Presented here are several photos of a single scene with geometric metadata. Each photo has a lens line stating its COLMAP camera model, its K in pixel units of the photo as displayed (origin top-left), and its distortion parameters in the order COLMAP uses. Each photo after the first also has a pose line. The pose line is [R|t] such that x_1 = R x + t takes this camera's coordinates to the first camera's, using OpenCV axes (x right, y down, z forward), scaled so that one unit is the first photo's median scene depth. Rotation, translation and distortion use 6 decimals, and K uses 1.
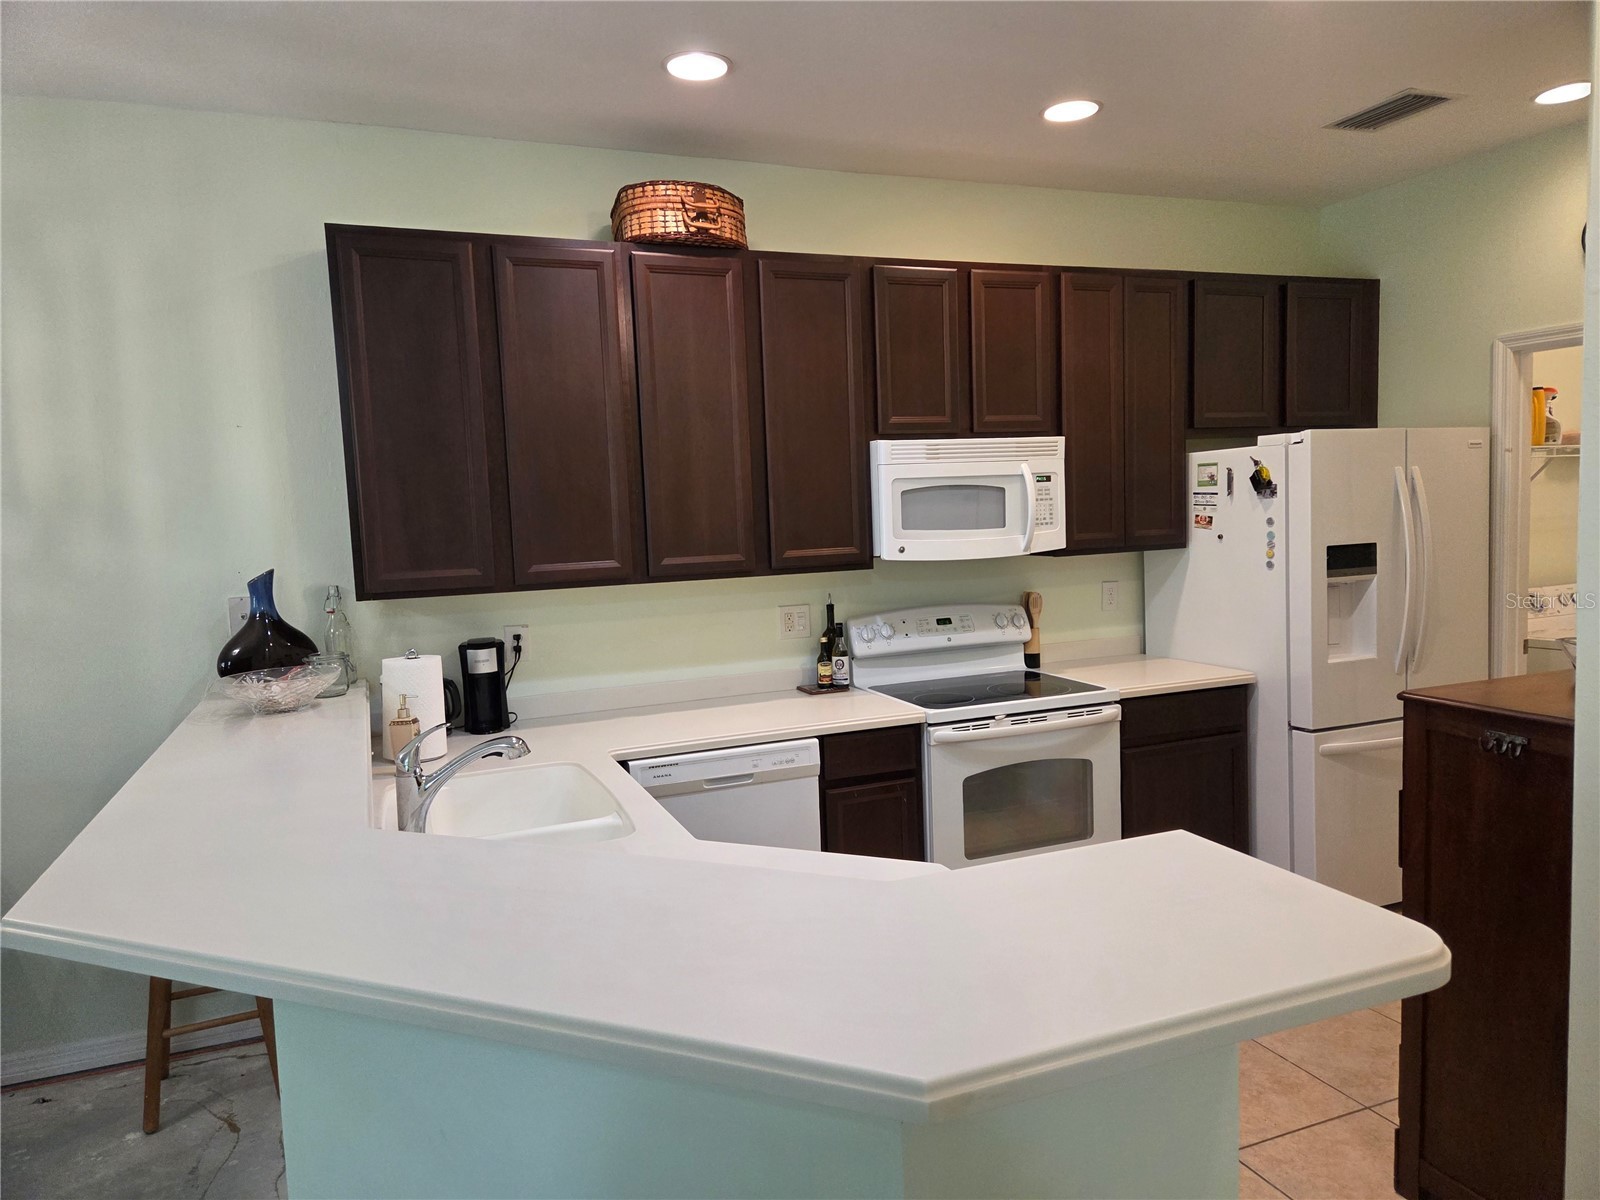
lens RADIAL K [[1069.9, 0, 788.2], [0, 1069.9, 610.9], [0, 0, 1]] dist [0.074949, -0.058799]
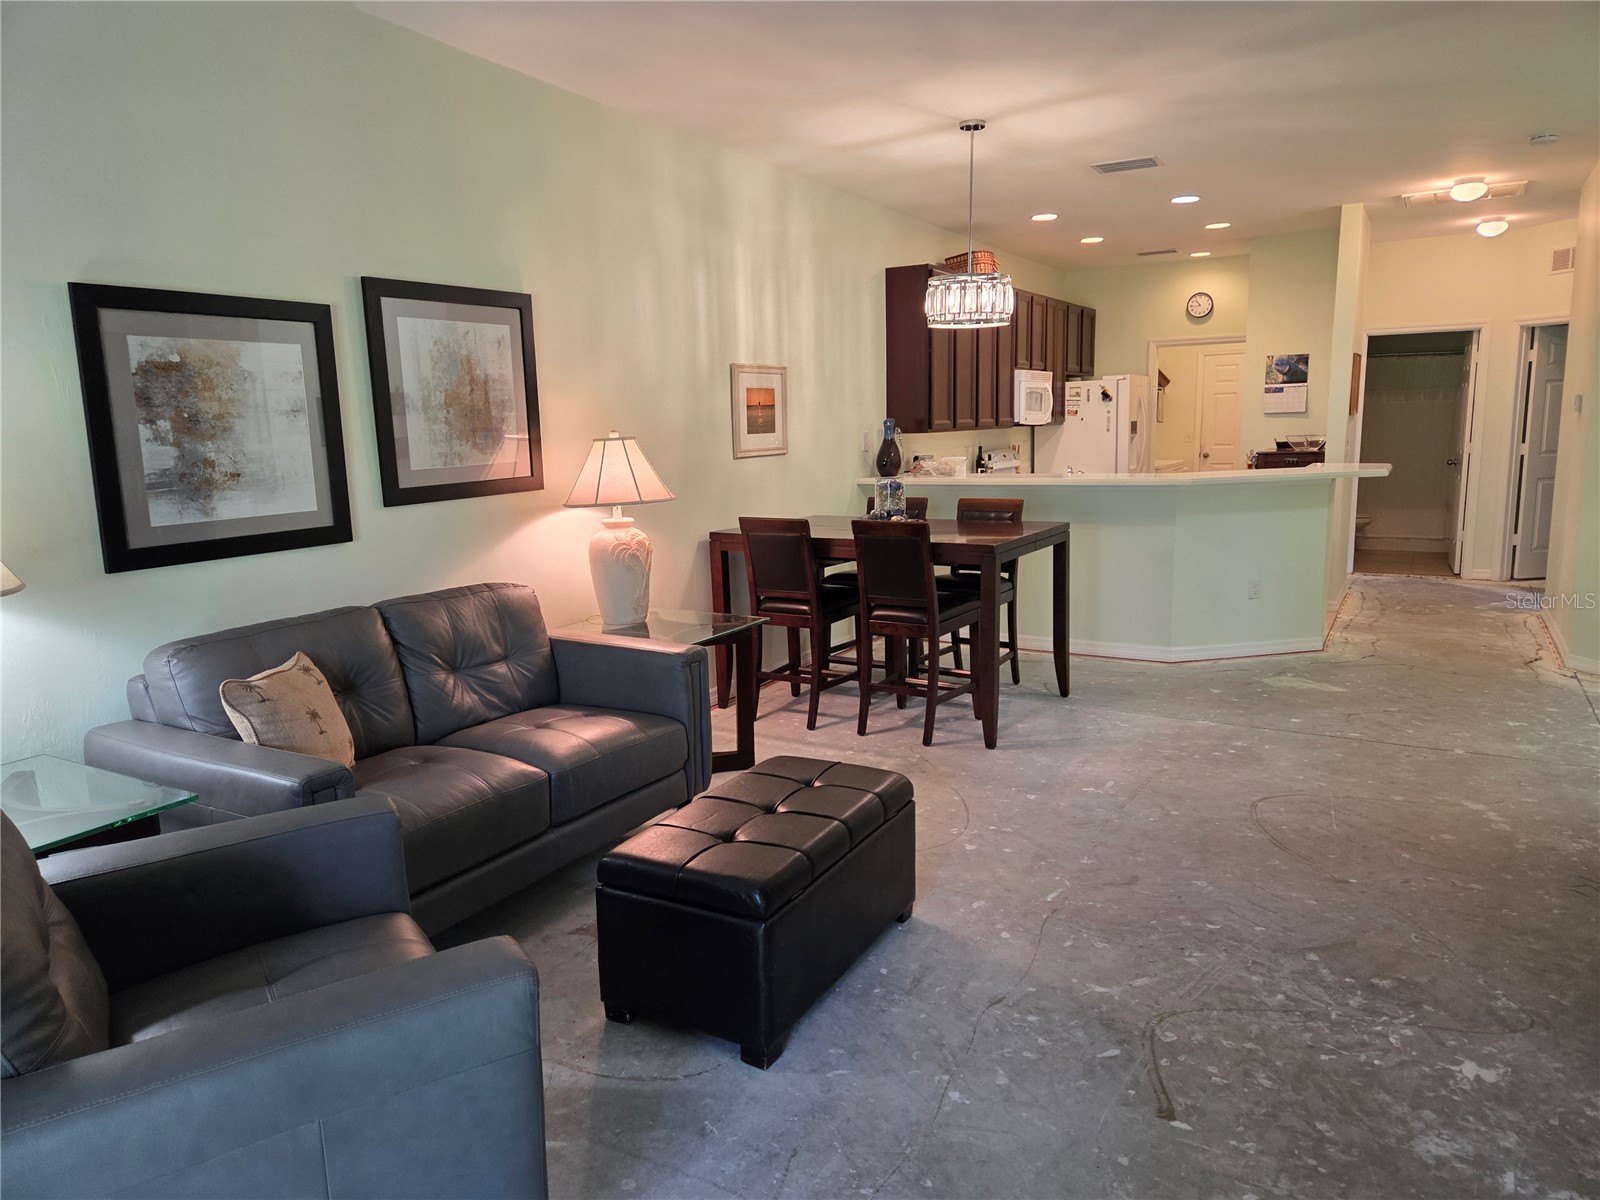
lens RADIAL K [[1069.9, 0, 795.3], [0, 1069.9, 601.4], [0, 0, 1]] dist [0.074949, -0.058799]
pose [[0.784448, -0.083888, 0.614495, -1.690032], [0.053954, 0.996284, 0.067132, 0.146303], [-0.617843, -0.019507, 0.786059, -0.492573]]
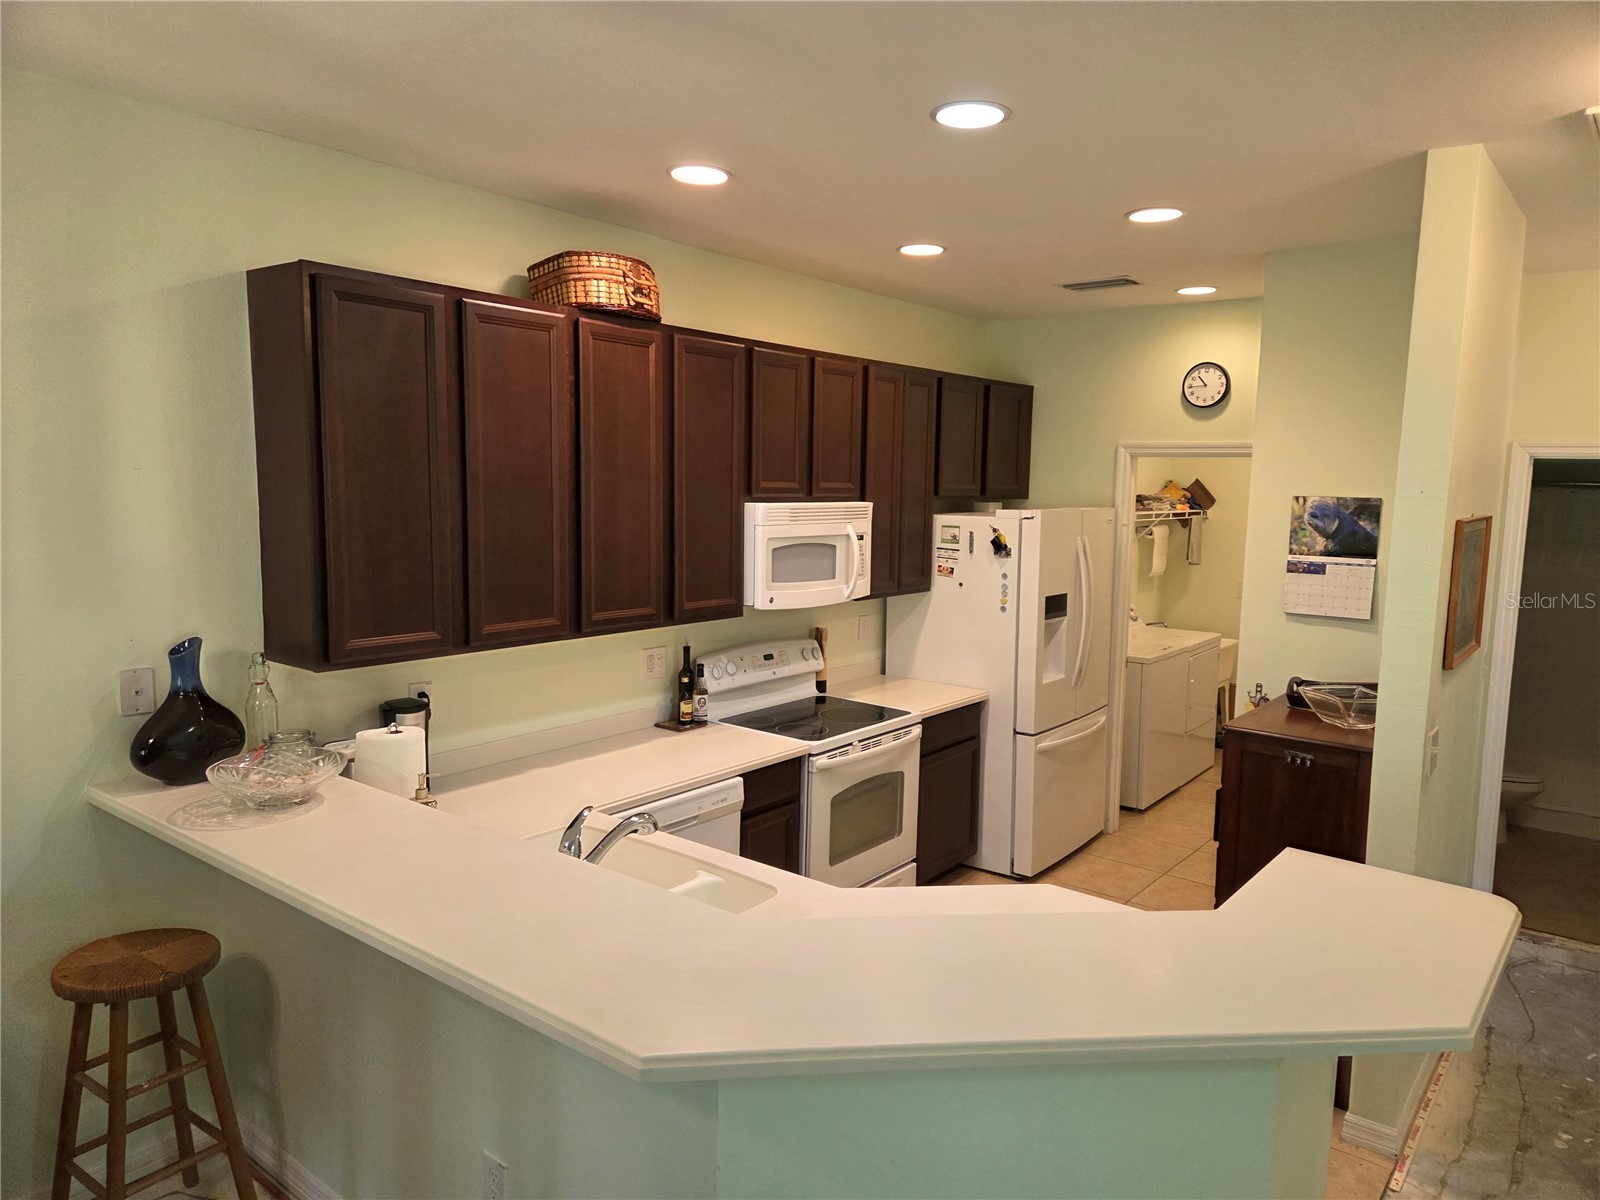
lens RADIAL K [[1069.9, 0, 806.7], [0, 1069.9, 606.4], [0, 0, 1]] dist [0.074949, -0.058799]
pose [[0.866995, -0.004449, 0.498298, -0.418833], [-0.004811, 0.999839, 0.017296, -0.069653], [-0.498294, -0.017393, 0.866833, 0.001185]]
